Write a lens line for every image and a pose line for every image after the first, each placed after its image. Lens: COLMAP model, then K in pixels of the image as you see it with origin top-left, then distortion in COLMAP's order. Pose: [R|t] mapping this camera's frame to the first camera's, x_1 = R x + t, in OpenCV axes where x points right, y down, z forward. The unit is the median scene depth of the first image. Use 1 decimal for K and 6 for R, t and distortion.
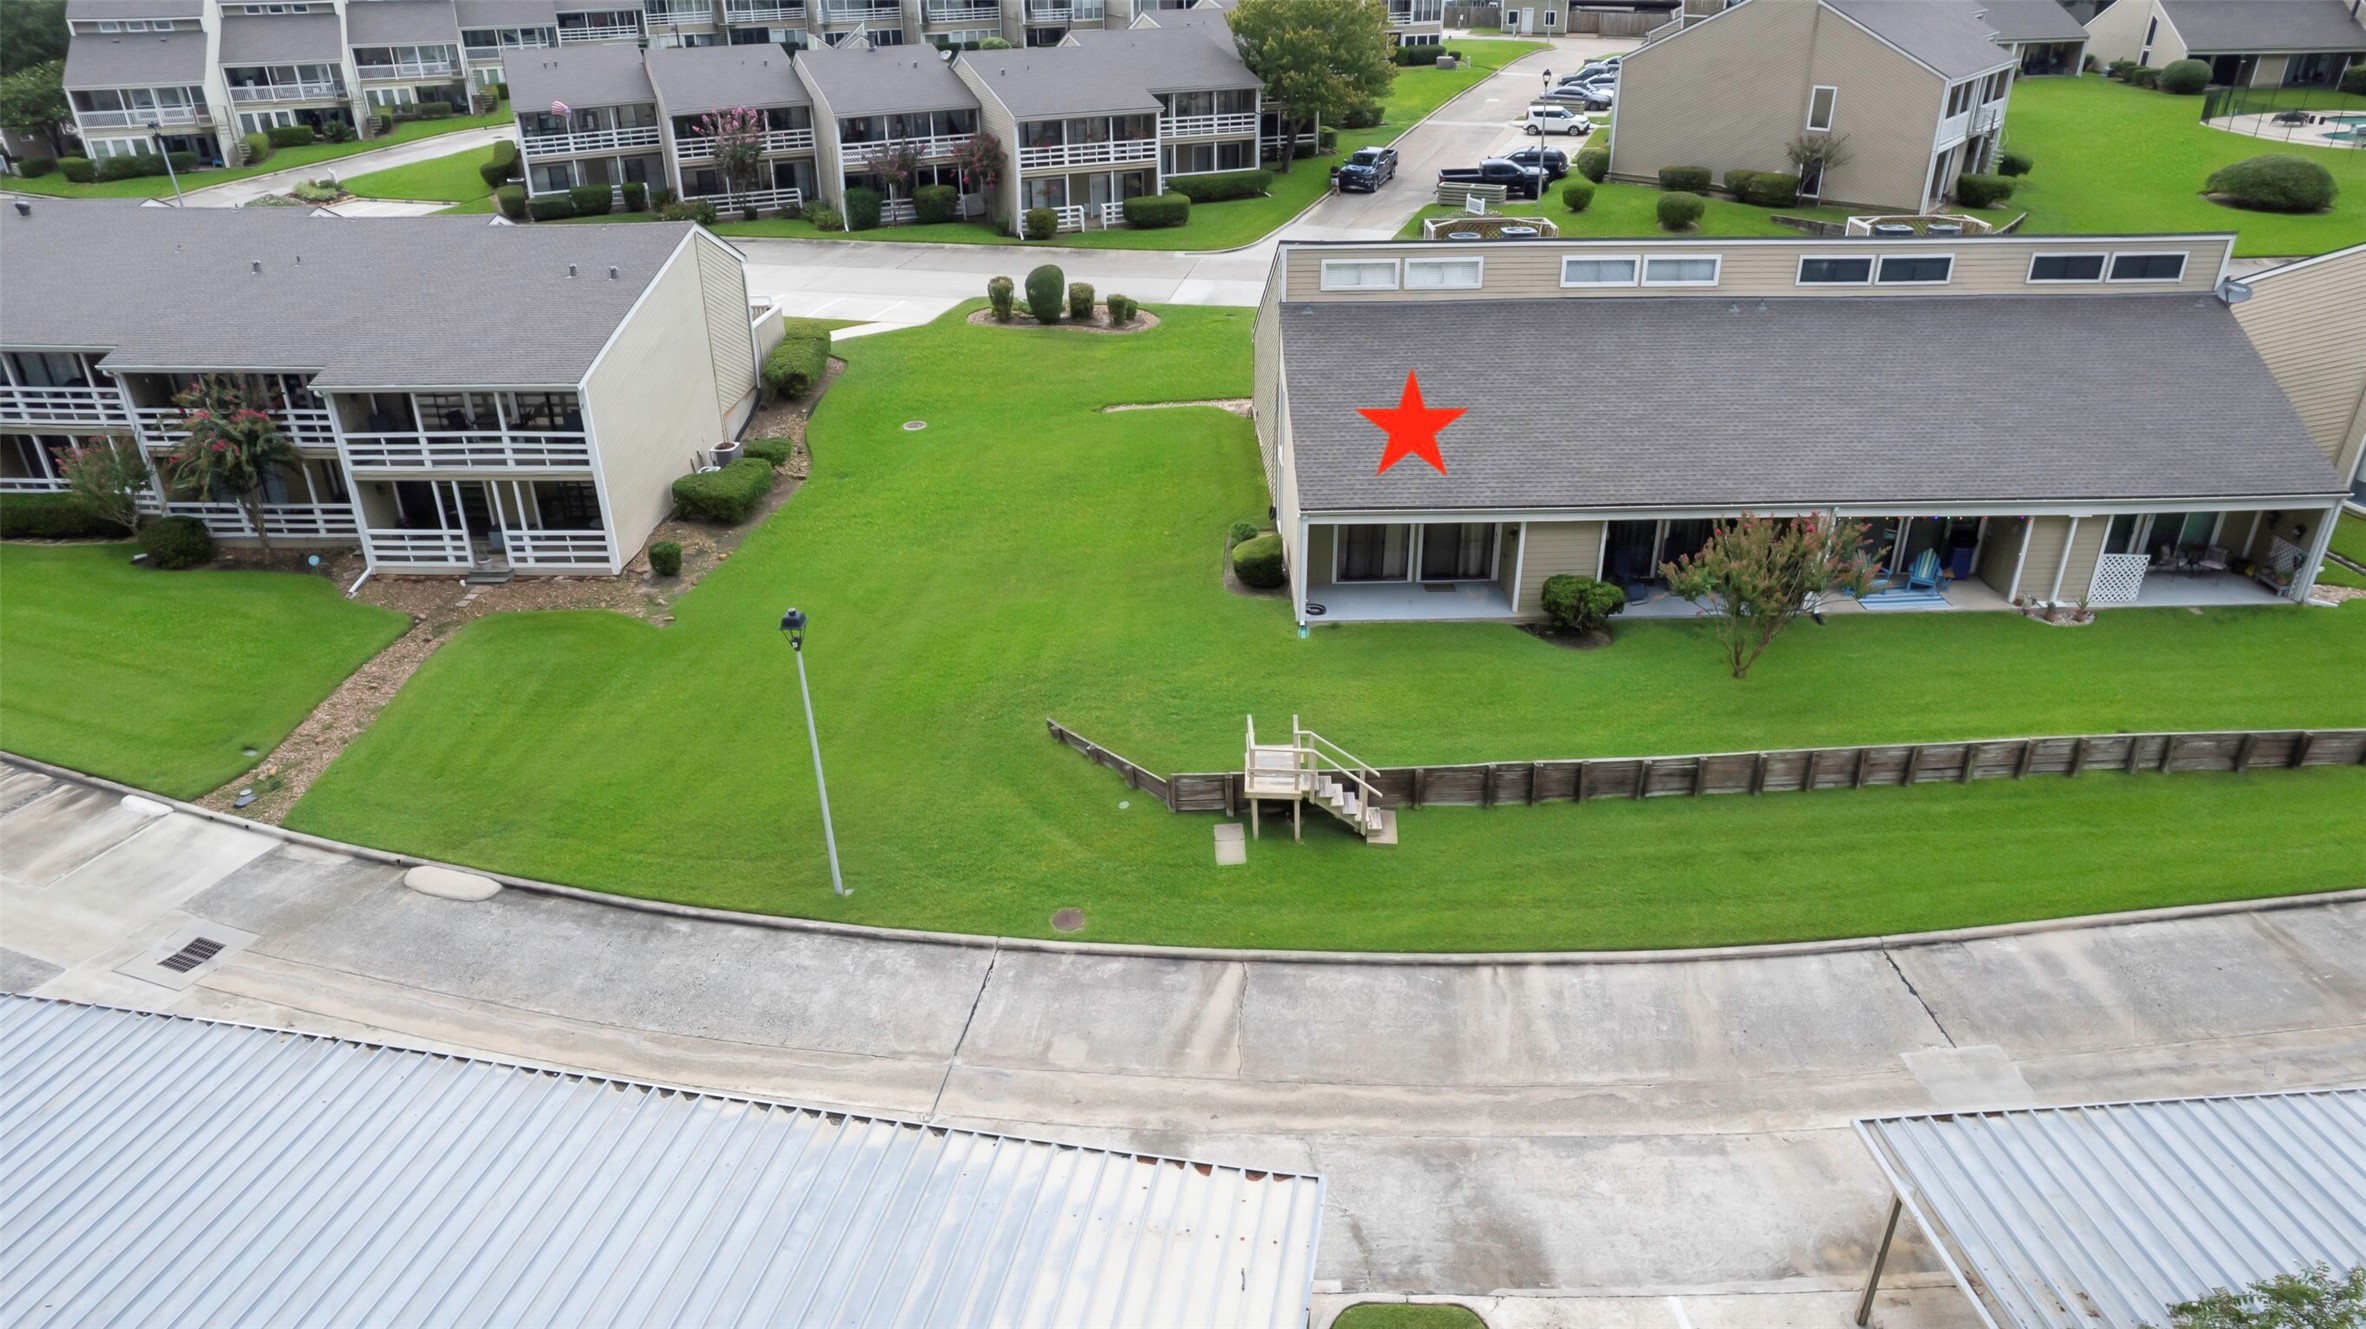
lens RADIAL K [[1508.9, 0, 1183.0], [0, 1508.9, 664.5], [0, 0, 1]] dist [-0.040424, -0.000306]
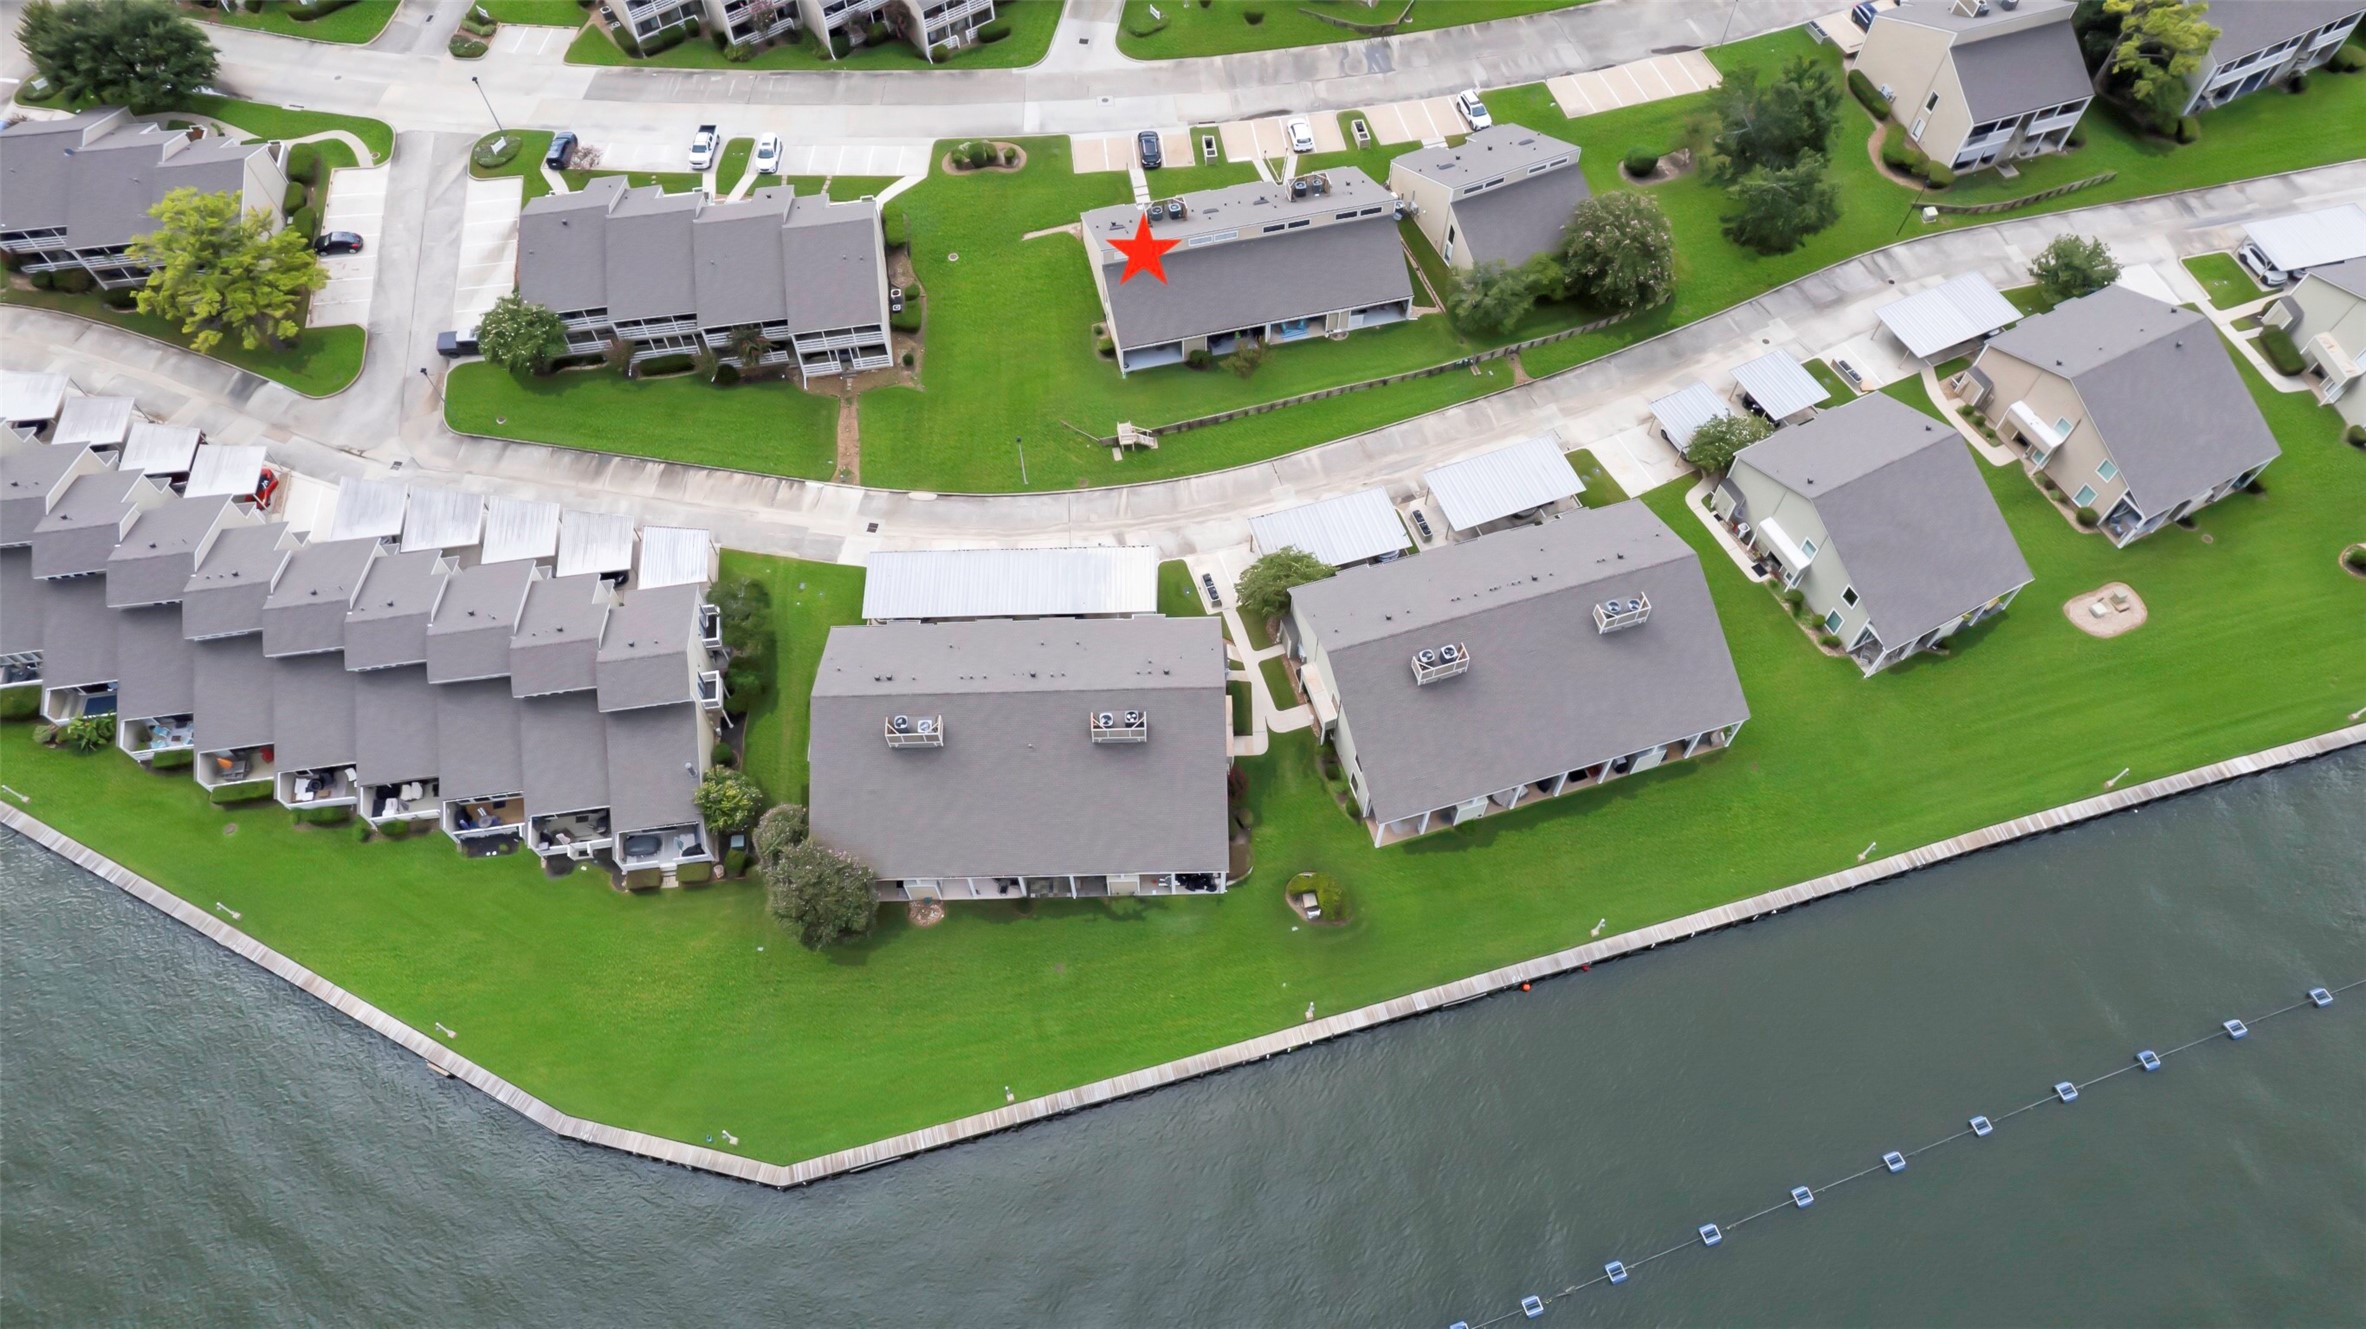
lens RADIAL K [[1508.9, 0, 1183.0], [0, 1508.9, 664.5], [0, 0, 1]] dist [-0.040424, -0.000306]
pose [[0.978433, -0.179250, 0.102652, -0.308760], [0.098495, 0.841677, 0.530922, -1.517589], [-0.181567, -0.509361, 0.841180, -2.682271]]
